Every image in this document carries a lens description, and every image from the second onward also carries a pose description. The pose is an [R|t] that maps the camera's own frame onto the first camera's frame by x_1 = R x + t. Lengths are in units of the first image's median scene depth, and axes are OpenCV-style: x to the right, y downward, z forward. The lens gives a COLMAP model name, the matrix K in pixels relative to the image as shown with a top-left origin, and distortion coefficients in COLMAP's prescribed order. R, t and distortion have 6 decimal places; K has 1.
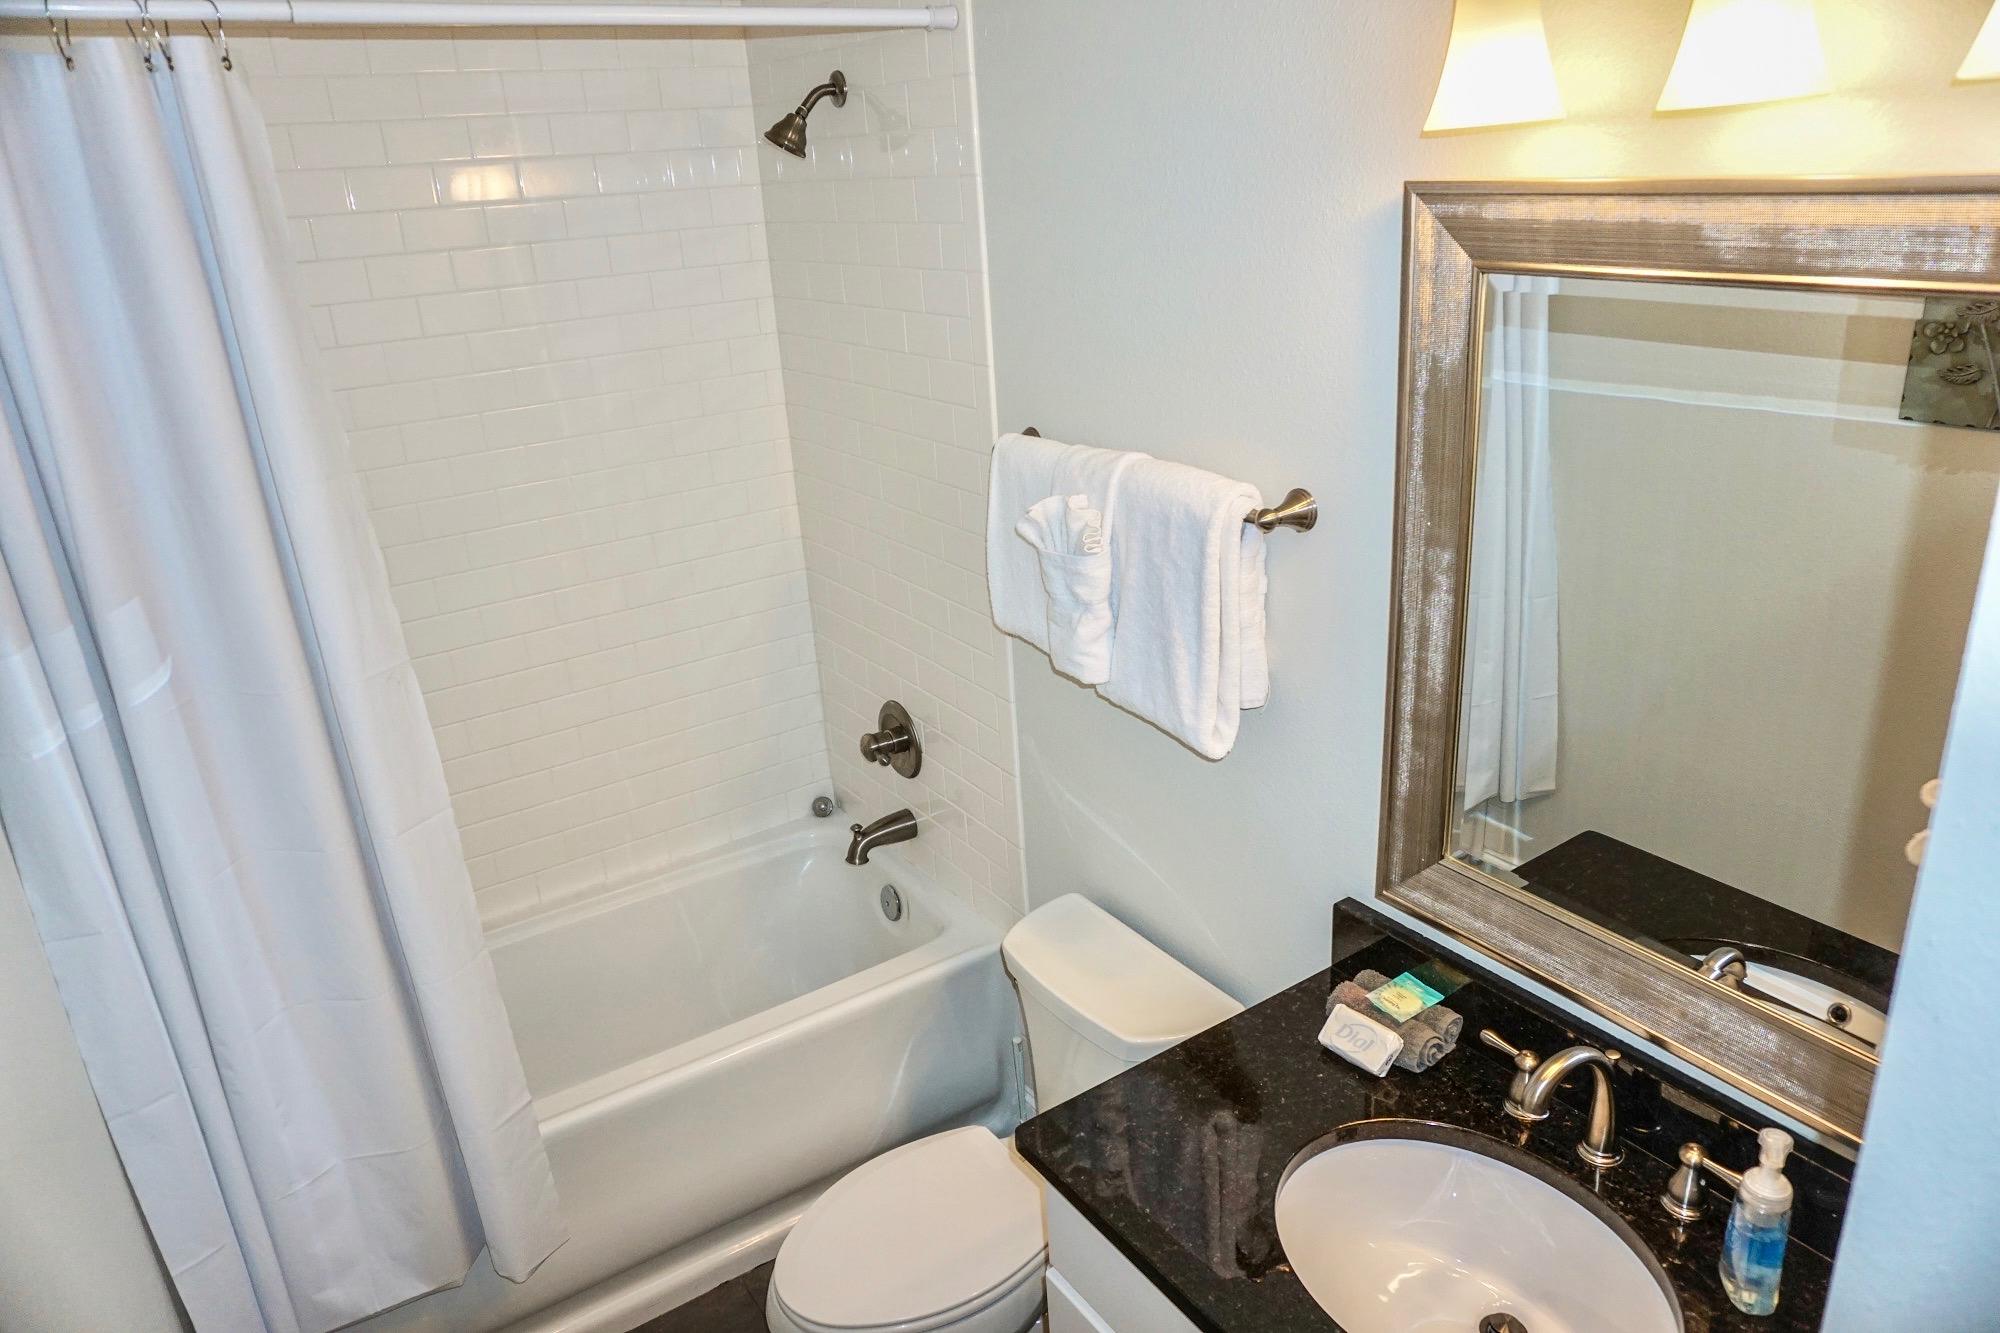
lens RADIAL K [[1332.7, 0, 998.2], [0, 1332.7, 679.0], [0, 0, 1]] dist [-0.045731, 0.032165]
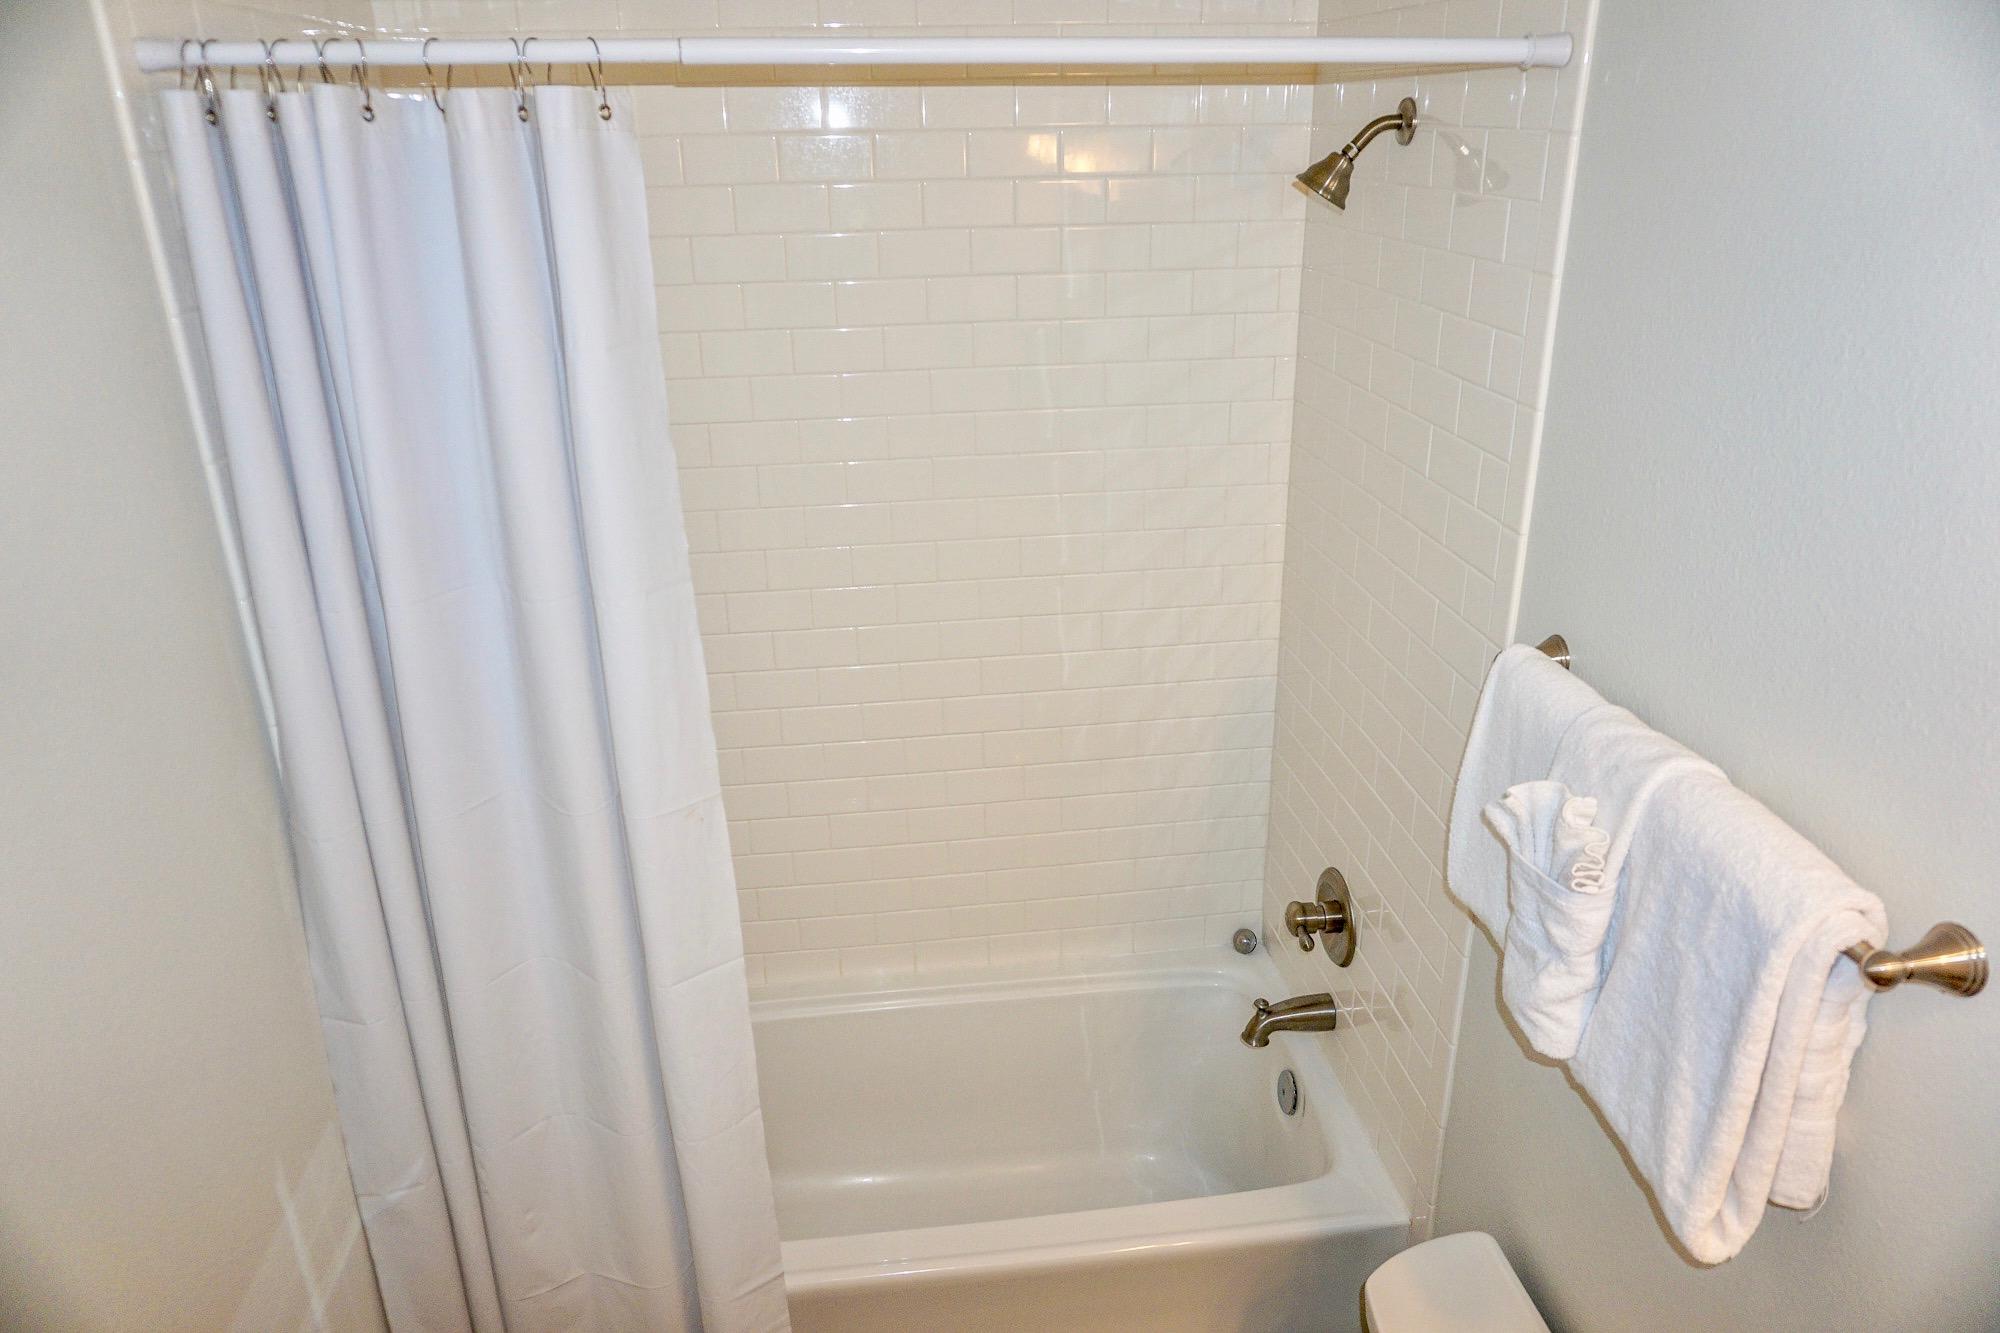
lens RADIAL K [[1332.7, 0, 998.2], [0, 1332.7, 679.0], [0, 0, 1]] dist [-0.045731, 0.032165]
pose [[0.895285, 0.211695, -0.391981, 0.043626], [-0.193673, 0.977336, 0.085474, -0.192138], [0.401192, -0.000607, 0.915994, 0.263105]]
